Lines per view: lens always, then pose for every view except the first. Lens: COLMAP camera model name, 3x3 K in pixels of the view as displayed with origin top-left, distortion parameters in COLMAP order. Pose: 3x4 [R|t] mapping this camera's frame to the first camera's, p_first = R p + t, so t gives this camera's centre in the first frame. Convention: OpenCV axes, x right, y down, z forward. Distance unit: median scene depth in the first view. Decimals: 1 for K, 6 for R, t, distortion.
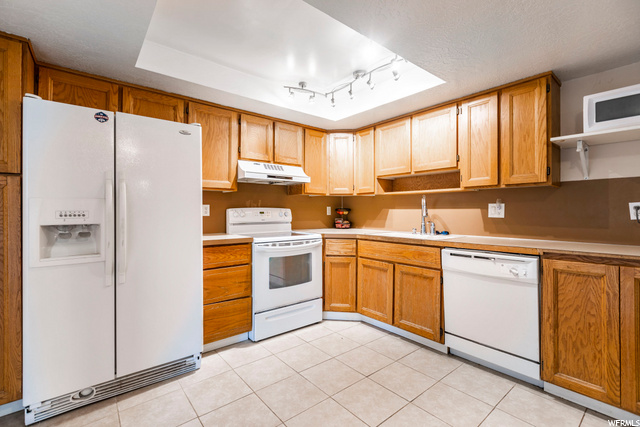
lens RADIAL K [[283.8, 0, 318.0], [0, 283.8, 208.1], [0, 0, 1]] dist [0.000602, 0.000043]
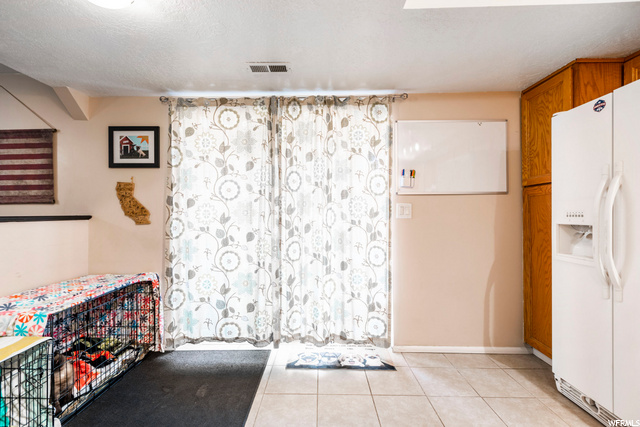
lens RADIAL K [[283.7, 0, 317.7], [0, 283.7, 211.8], [0, 0, 1]] dist [-0.001852, -0.000366]
pose [[-0.643229, -0.000704, -0.765673, 0.323158], [0.010355, 0.999900, -0.009619, 0.007440], [0.765603, -0.014116, -0.643158, 0.599545]]
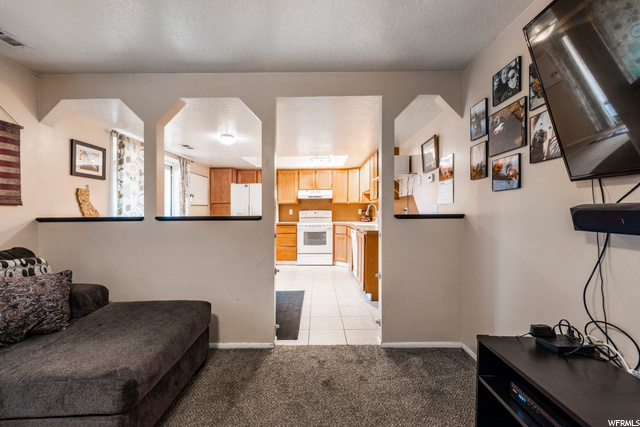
lens RADIAL K [[283.7, 0, 317.7], [0, 283.7, 211.8], [0, 0, 1]] dist [-0.001852, -0.000366]
pose [[0.772131, -0.003608, -0.635453, 1.452471], [0.012811, 0.999869, 0.009889, -0.014693], [0.635334, -0.015777, 0.772076, -0.776874]]
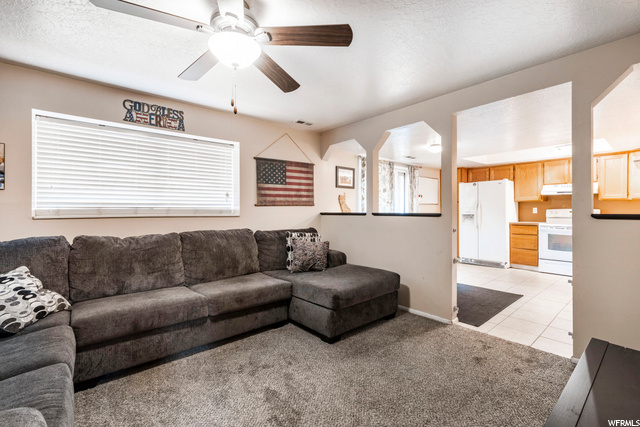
lens RADIAL K [[283.7, 0, 317.7], [0, 283.7, 211.8], [0, 0, 1]] dist [-0.001852, -0.000366]
pose [[0.013546, 0.005528, -0.999893, 1.855032], [0.010607, 0.999928, 0.005672, -0.011706], [0.999852, -0.010683, 0.013486, -0.682189]]
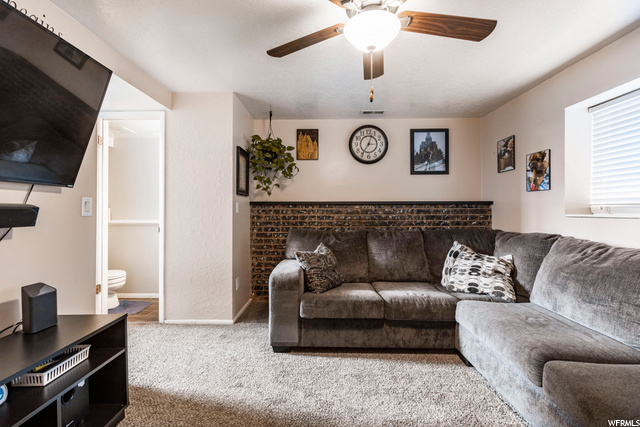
lens RADIAL K [[283.7, 0, 317.7], [0, 283.7, 211.8], [0, 0, 1]] dist [-0.001852, -0.000366]
pose [[-0.758542, -0.004904, 0.651605, 0.928668], [-0.004942, 0.999986, 0.001773, -0.006340], [-0.651605, -0.001876, -0.758556, -0.351774]]
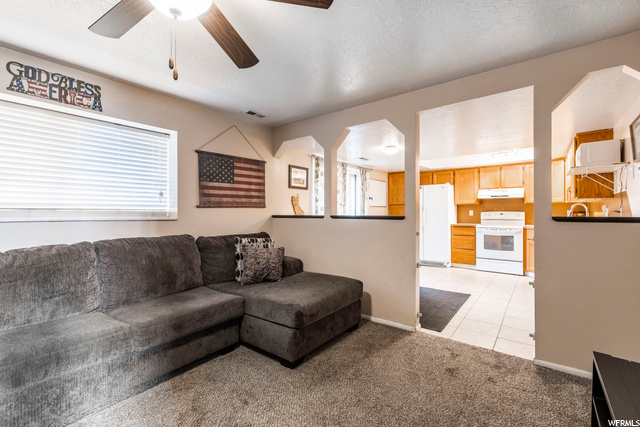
lens RADIAL K [[282.4, 0, 317.2], [0, 282.4, 212.6], [0, 0, 1]] dist [-0.001410, -0.000361]
pose [[0.211480, 0.000612, -0.977382, 1.709982], [0.009529, 0.999951, 0.002688, -0.013203], [0.977336, -0.009881, 0.211464, -0.730589]]
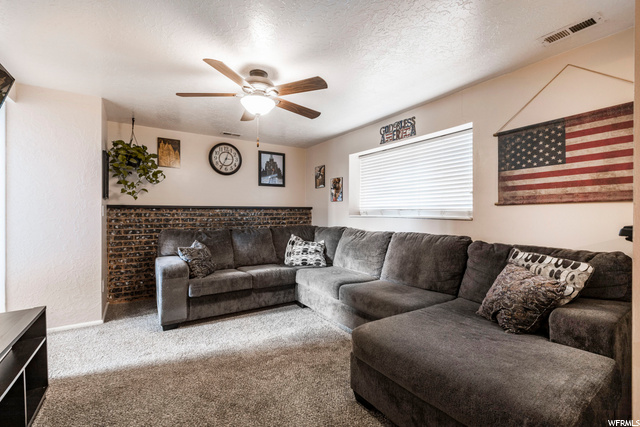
lens RADIAL K [[284.0, 0, 319.3], [0, 284.0, 214.8], [0, 0, 1]] dist [-0.000447, -0.000072]
pose [[-0.993821, -0.000960, 0.110993, 0.906006], [-0.000972, 1.000000, -0.000049, -0.003729], [-0.110993, -0.000157, -0.993821, 0.063408]]
